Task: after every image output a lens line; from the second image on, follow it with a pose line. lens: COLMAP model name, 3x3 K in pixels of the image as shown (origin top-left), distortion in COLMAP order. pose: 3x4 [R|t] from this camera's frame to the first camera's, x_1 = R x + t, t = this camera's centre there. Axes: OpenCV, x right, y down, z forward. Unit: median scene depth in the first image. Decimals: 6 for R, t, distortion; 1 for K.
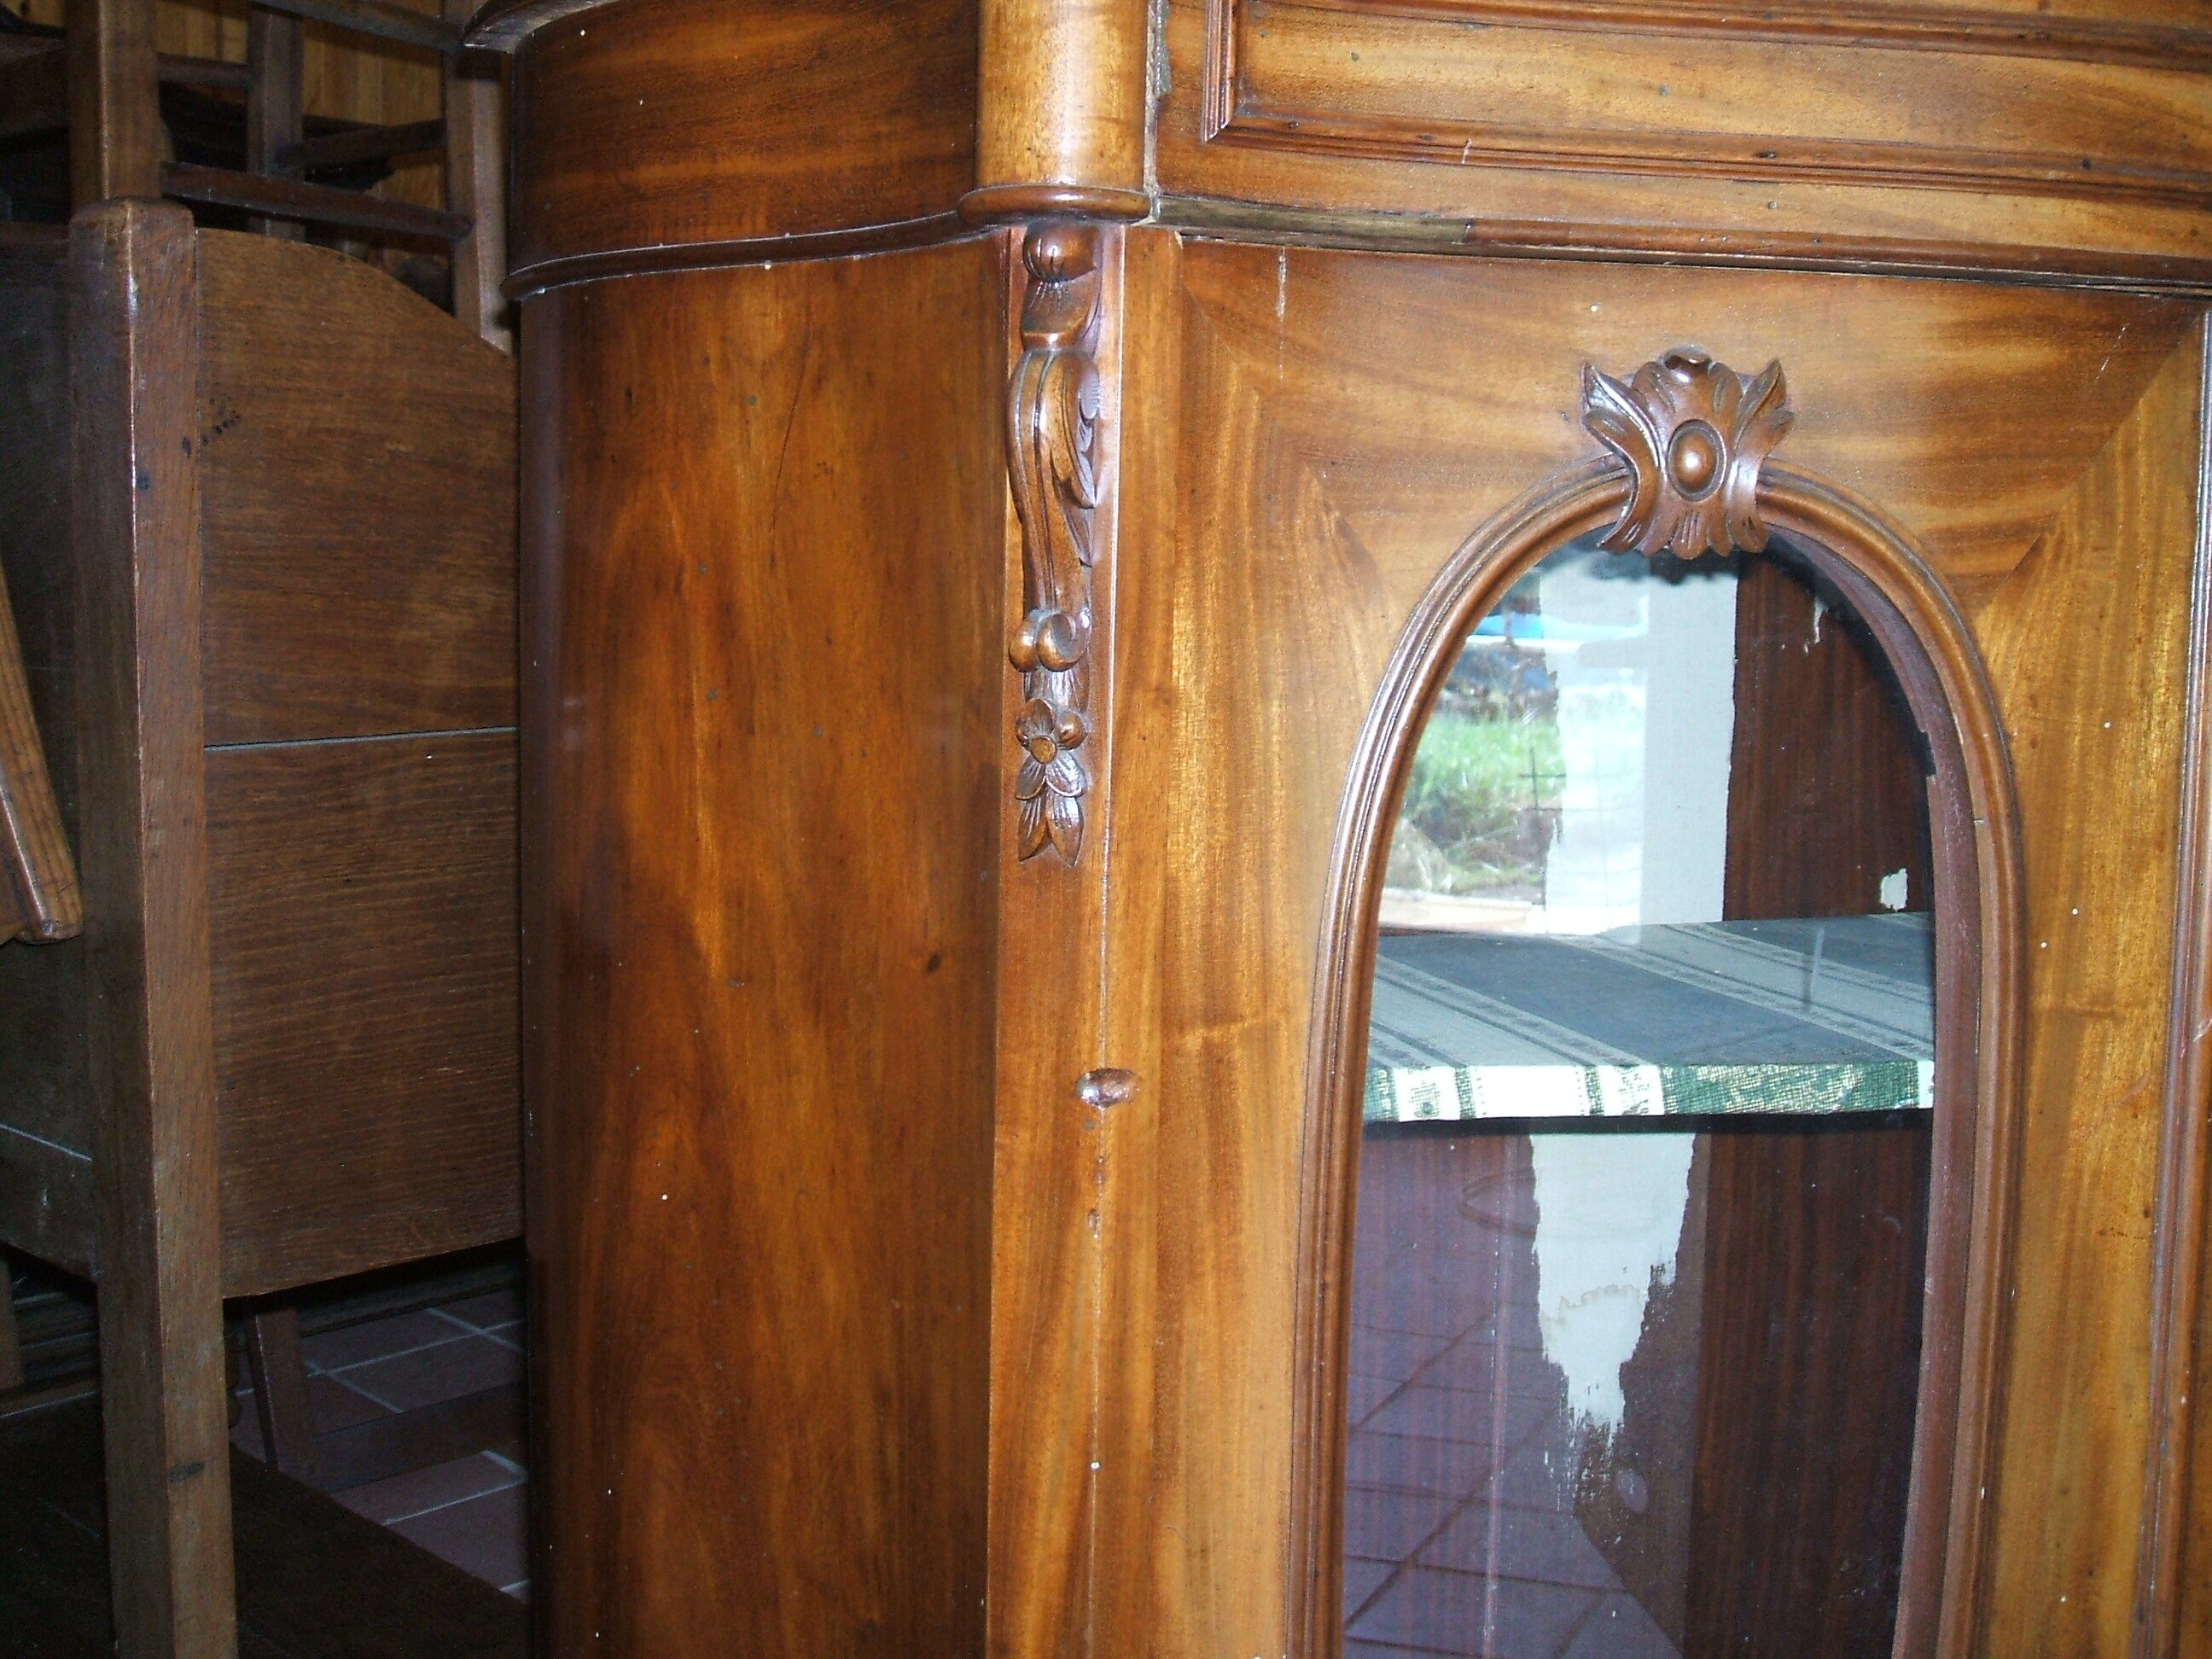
lens RADIAL K [[2509.3, 0, 1123.1], [0, 2509.3, 817.1], [0, 0, 1]] dist [-0.136693, 0.150770]
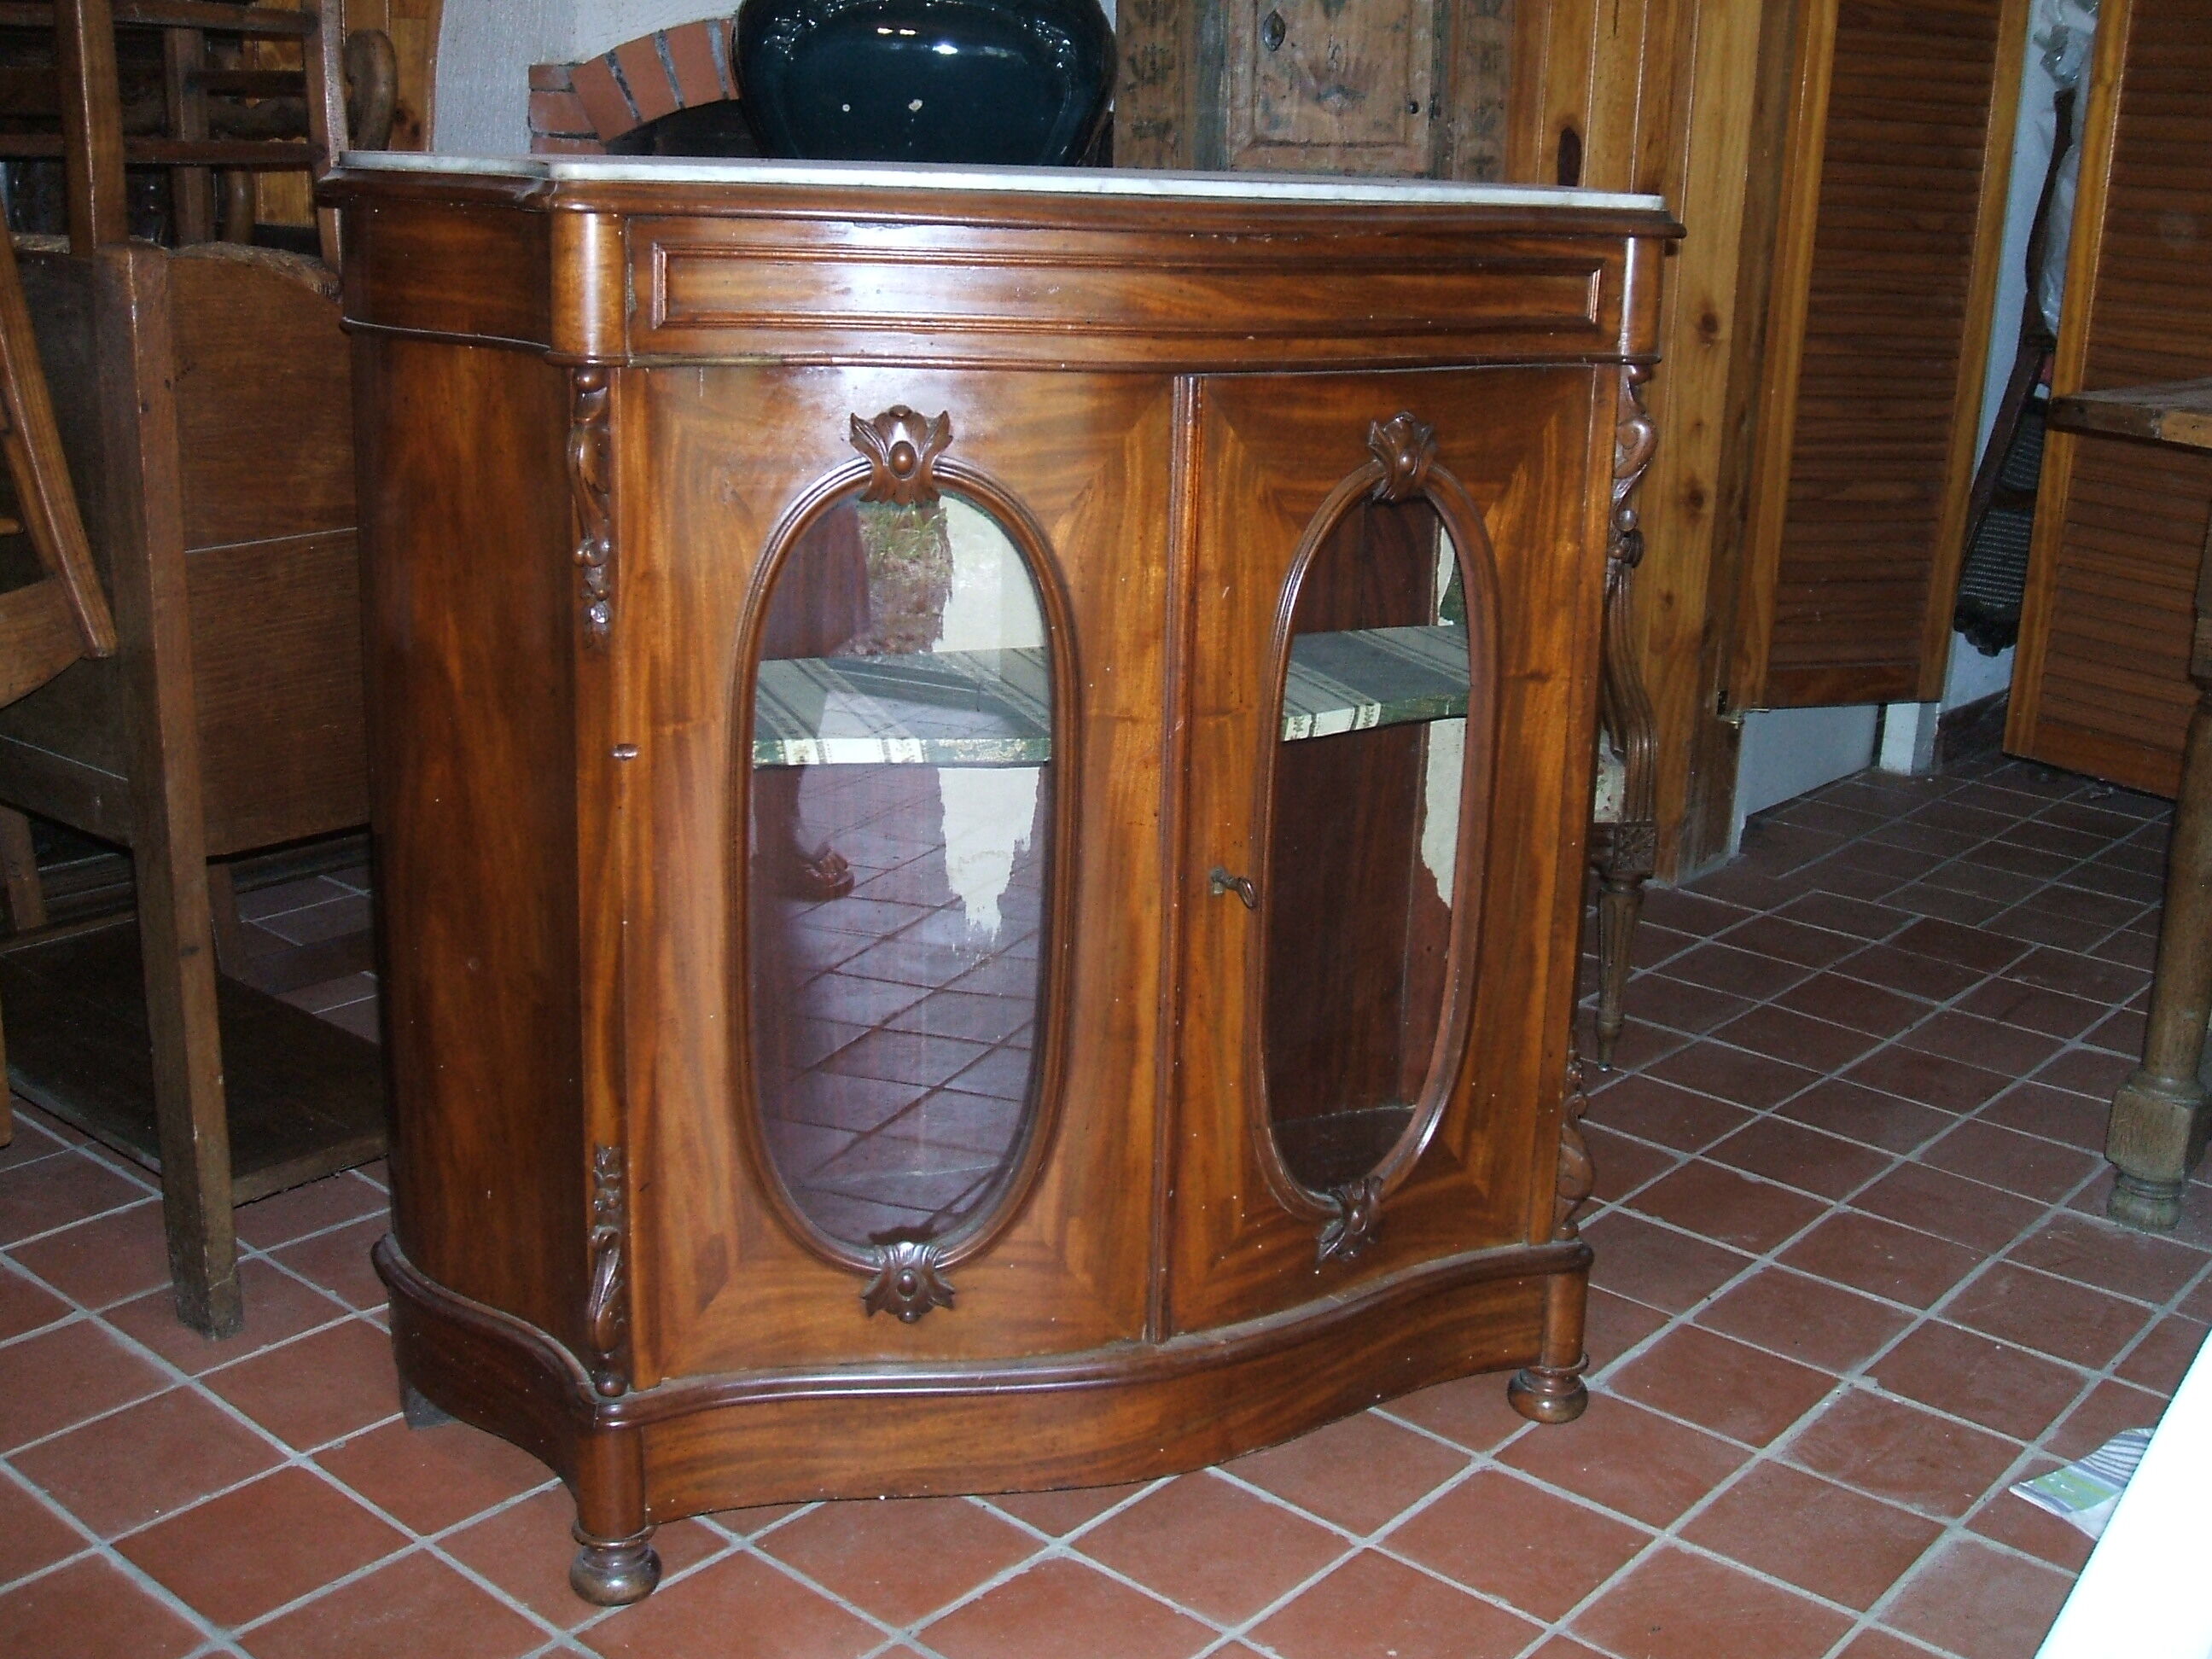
lens RADIAL K [[2509.3, 0, 1123.1], [0, 2509.3, 817.1], [0, 0, 1]] dist [-0.136693, 0.150770]
pose [[0.999088, 0.003973, 0.042504, 0.293812], [-0.010779, 0.986878, 0.161109, -0.168831], [-0.041306, -0.161420, 0.986021, -1.037272]]
